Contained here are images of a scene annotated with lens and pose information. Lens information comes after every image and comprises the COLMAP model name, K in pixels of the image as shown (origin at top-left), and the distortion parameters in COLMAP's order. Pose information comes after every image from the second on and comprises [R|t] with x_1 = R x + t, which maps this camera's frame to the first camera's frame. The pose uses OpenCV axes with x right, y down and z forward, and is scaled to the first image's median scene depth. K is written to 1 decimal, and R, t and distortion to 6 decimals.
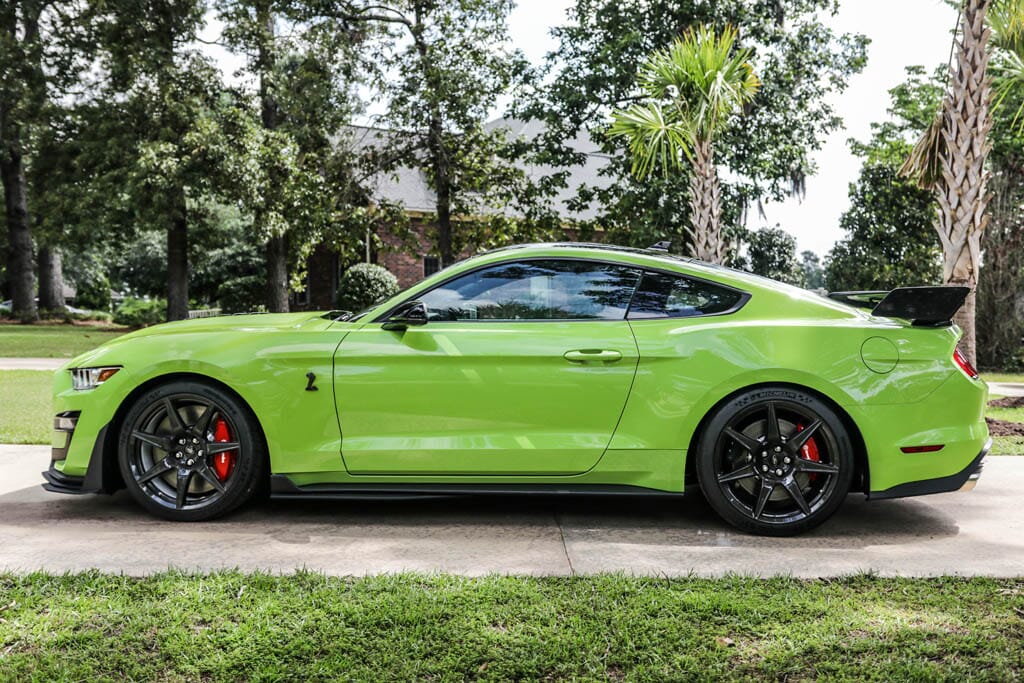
lens RADIAL K [[1100.9, 0, 508.3], [0, 1100.9, 330.9], [0, 0, 1]] dist [-0.021633, 0.000000]
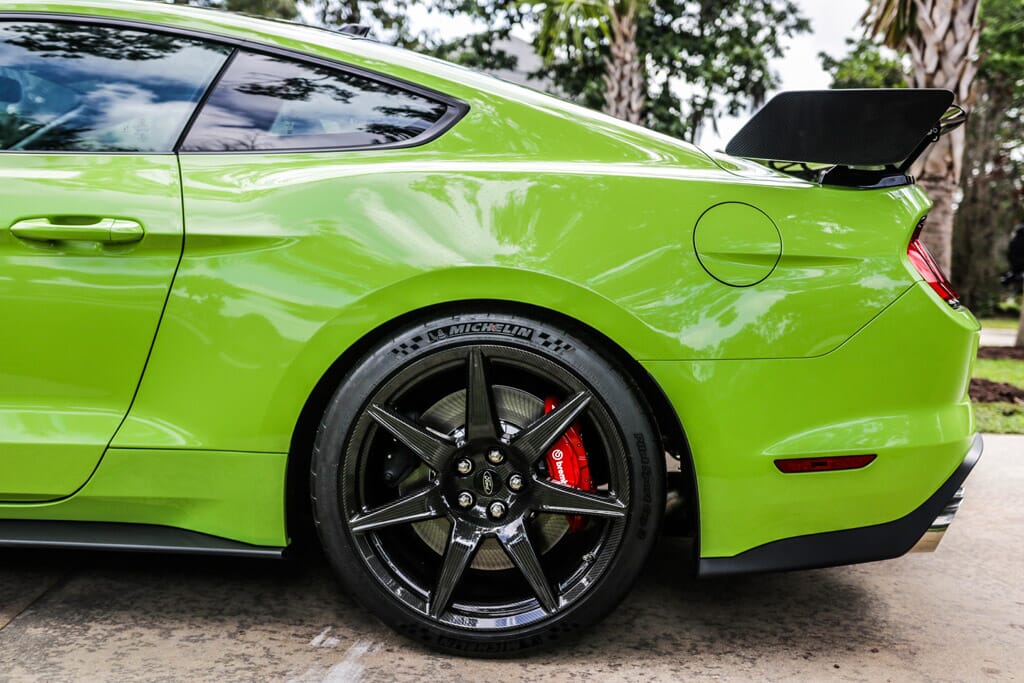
lens RADIAL K [[1151.4, 0, 513.4], [0, 1151.4, 351.3], [0, 0, 1]] dist [0.006904, 0.000000]
pose [[0.998747, 0.021935, 0.044983, 0.219847], [-0.025226, 0.996943, 0.073944, 0.031242], [-0.043224, -0.074986, 0.996247, 0.525613]]
